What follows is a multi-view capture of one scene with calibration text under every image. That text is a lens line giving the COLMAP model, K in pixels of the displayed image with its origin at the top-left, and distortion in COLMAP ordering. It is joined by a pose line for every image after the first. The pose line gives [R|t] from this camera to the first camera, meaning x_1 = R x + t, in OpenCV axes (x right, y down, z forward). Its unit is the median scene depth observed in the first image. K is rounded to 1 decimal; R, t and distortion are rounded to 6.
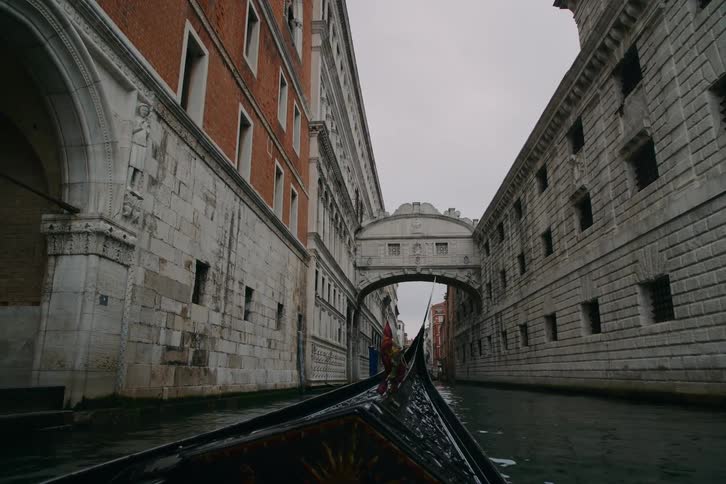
lens RADIAL K [[545.4, 0, 363.0], [0, 545.4, 242.0], [0, 0, 1]] dist [-0.000107, 0.000139]
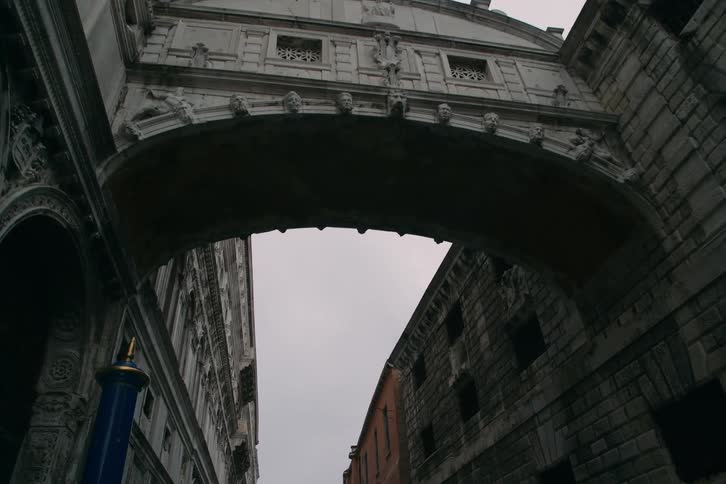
lens RADIAL K [[545.4, 0, 363.0], [0, 545.4, 242.0], [0, 0, 1]] dist [-0.000107, 0.000139]
pose [[0.970191, 0.097377, 0.221917, 0.035054], [-0.009559, 0.930384, -0.366462, 0.186105], [-0.242153, 0.353417, 0.903581, 0.742748]]
